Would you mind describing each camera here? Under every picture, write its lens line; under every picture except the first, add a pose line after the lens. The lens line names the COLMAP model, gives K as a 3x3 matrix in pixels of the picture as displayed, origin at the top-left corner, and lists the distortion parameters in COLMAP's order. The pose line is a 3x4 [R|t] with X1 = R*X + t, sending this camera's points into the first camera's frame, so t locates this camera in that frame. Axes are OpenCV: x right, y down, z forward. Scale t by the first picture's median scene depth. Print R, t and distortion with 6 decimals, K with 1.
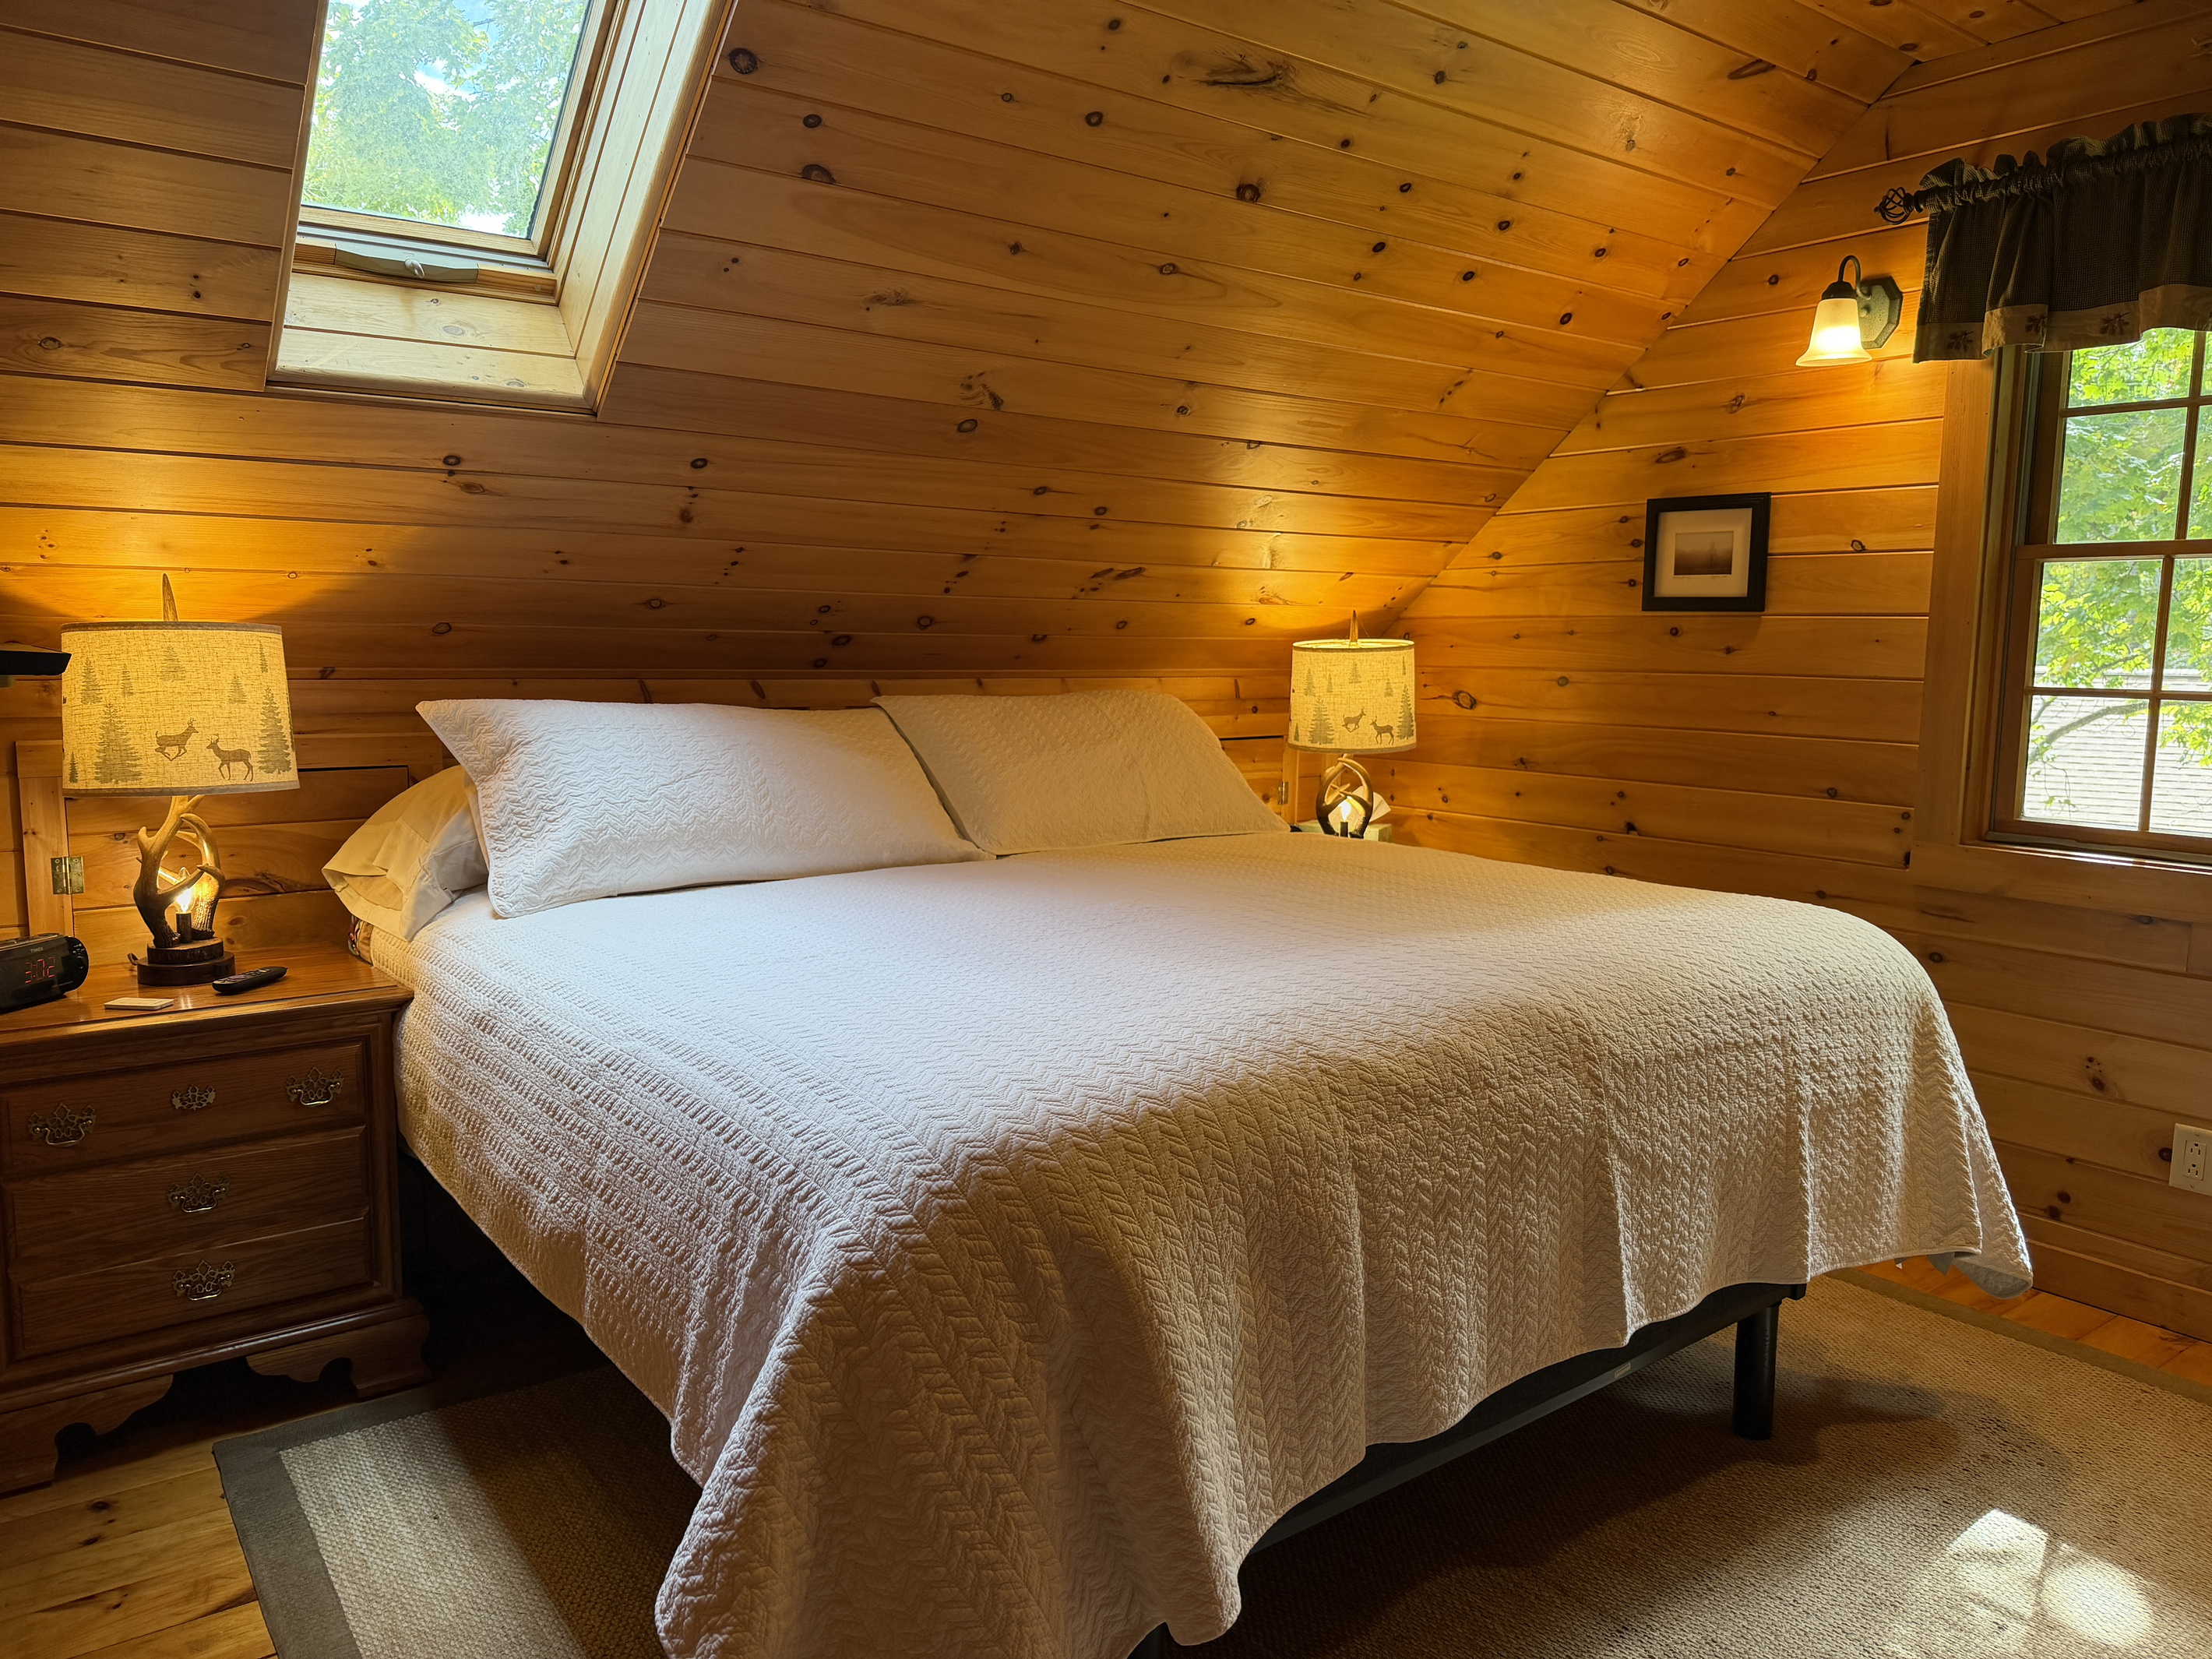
lens RADIAL K [[1555.3, 0, 1106.7], [0, 1555.3, 838.5], [0, 0, 1]] dist [0.097021, -0.131925]
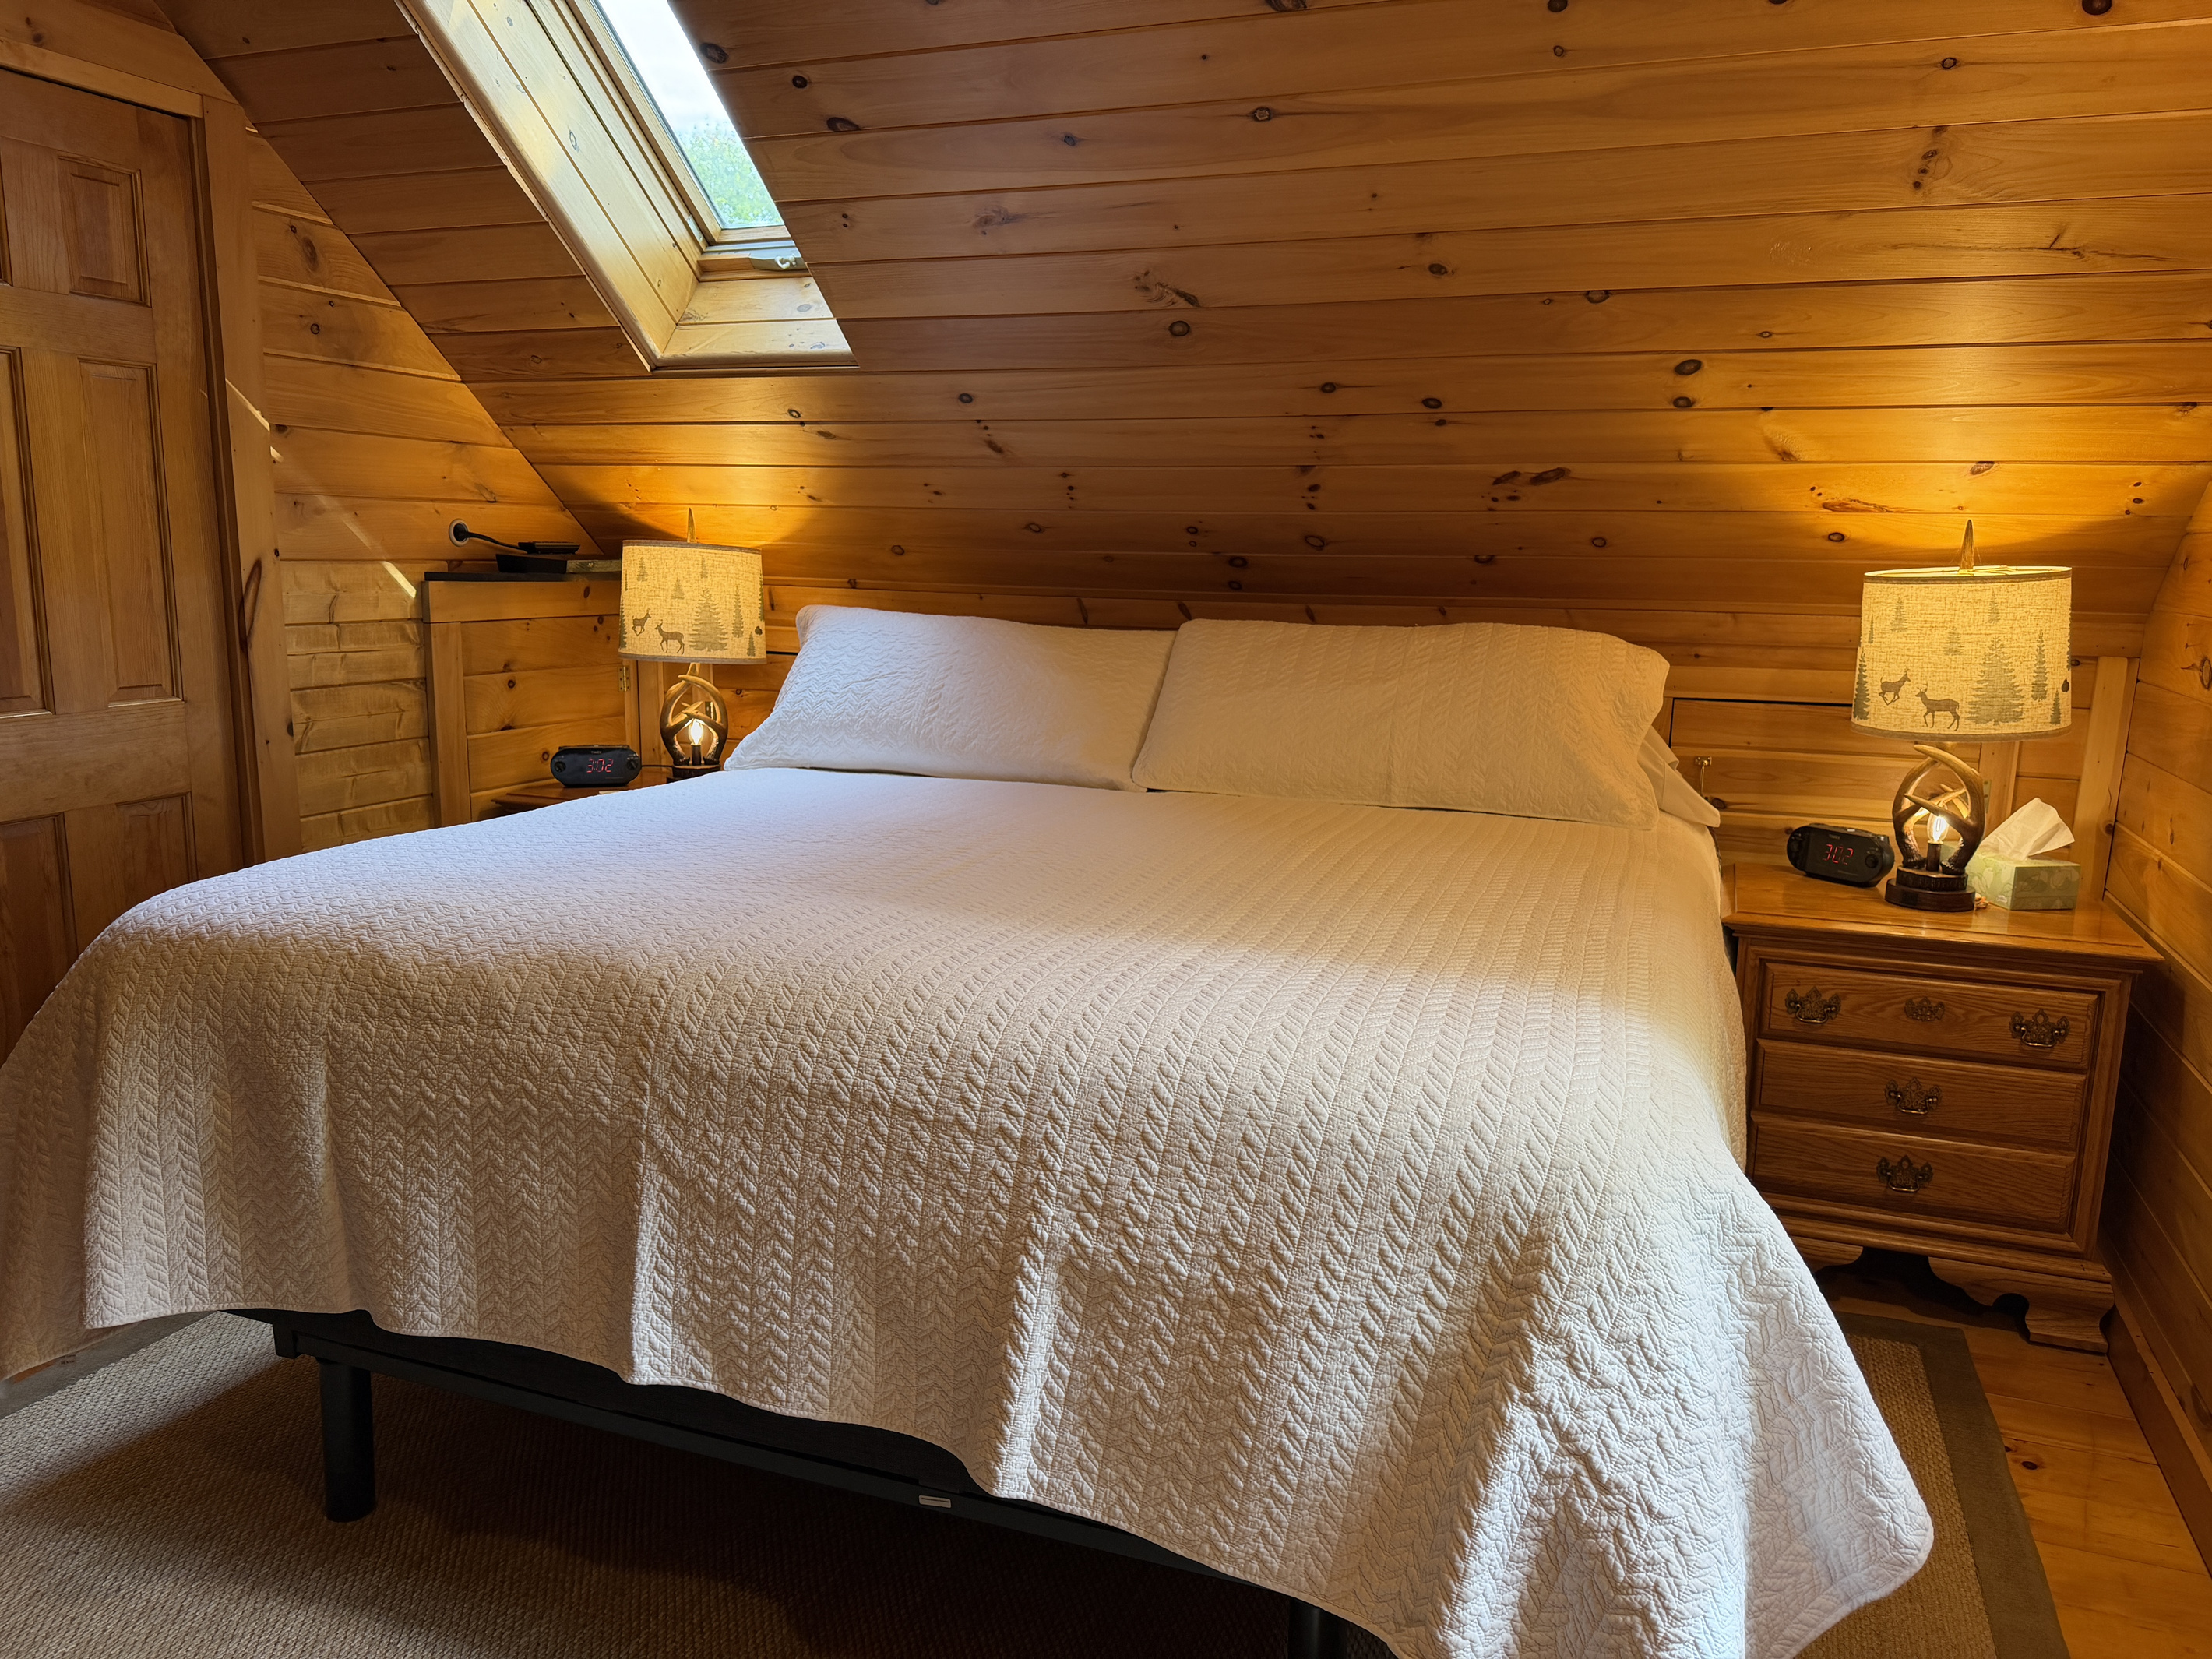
lens RADIAL K [[1587.0, 0, 1094.1], [0, 1587.0, 809.5], [0, 0, 1]] dist [0.085253, -0.135093]
pose [[0.524406, 0.138631, -0.840107, 1.039154], [-0.119107, 0.988899, 0.088836, -0.083673], [0.843097, 0.053476, 0.535096, 0.663240]]
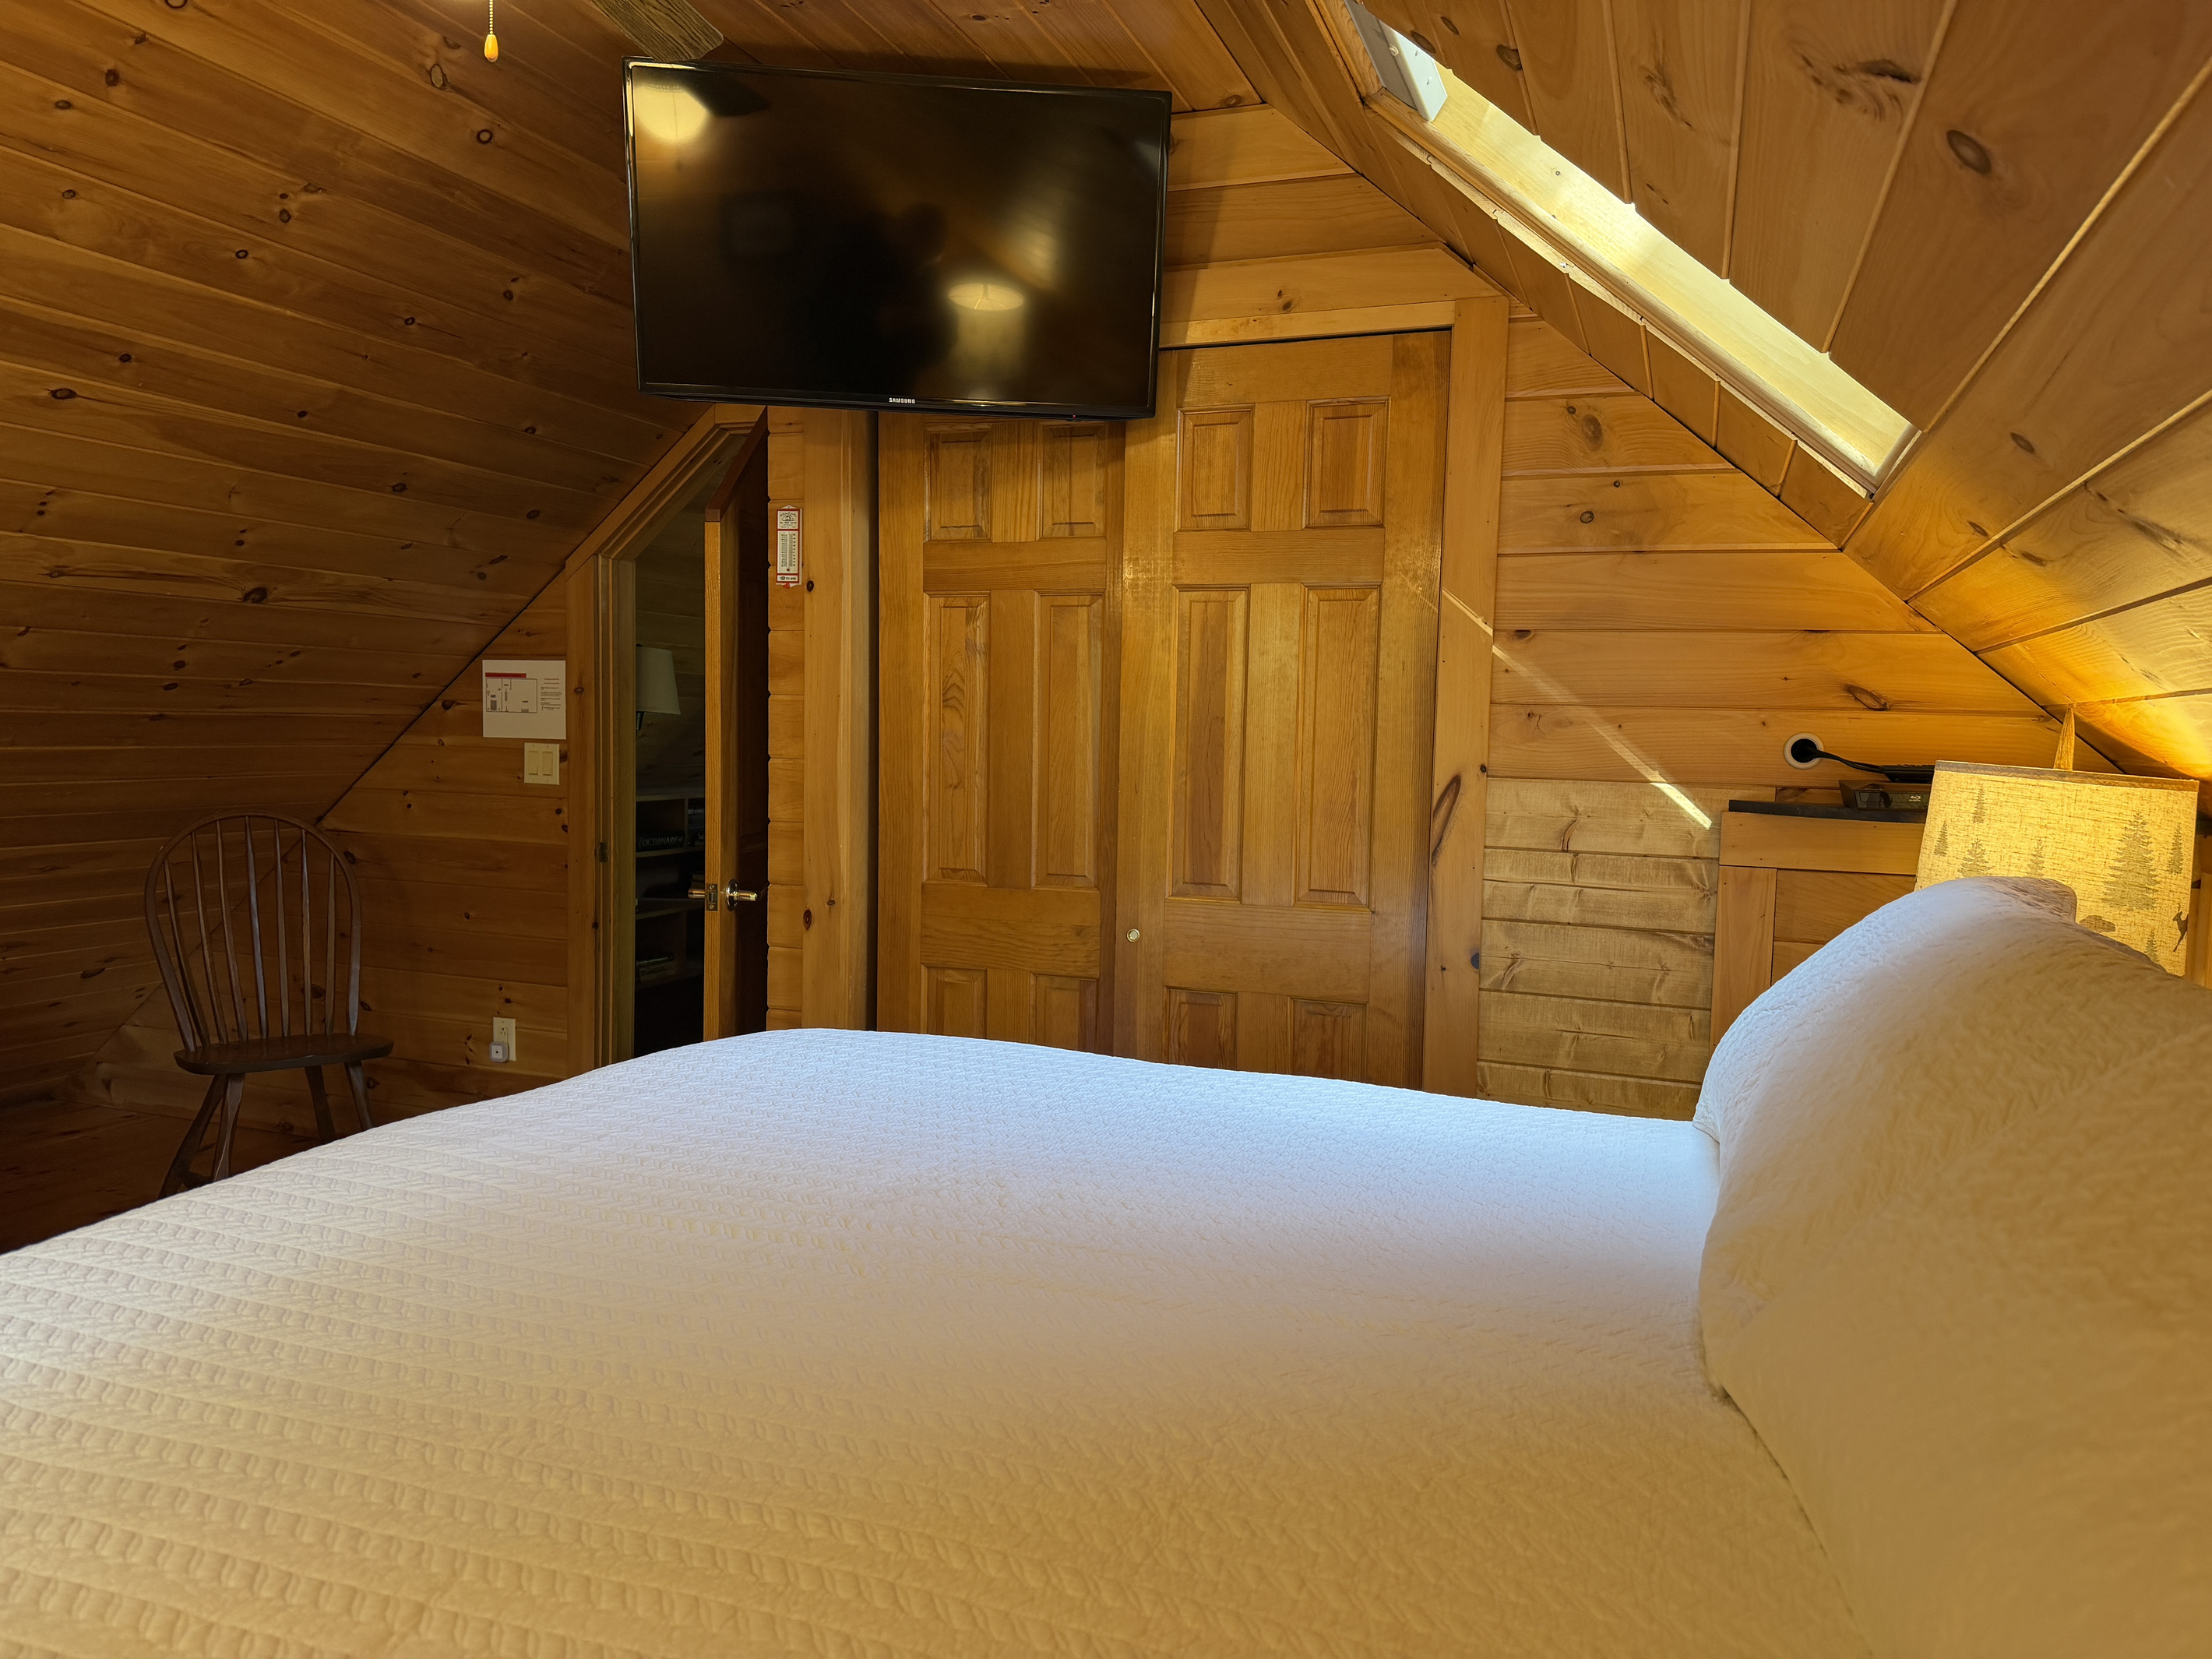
lens RADIAL K [[1555.3, 0, 1106.7], [0, 1555.3, 838.5], [0, 0, 1]] dist [0.097021, -0.131925]
pose [[-0.854935, 0.005642, -0.518705, 0.328189], [-0.097578, 0.980341, 0.171492, -0.233230], [0.509475, 0.197228, -0.837577, 1.760166]]
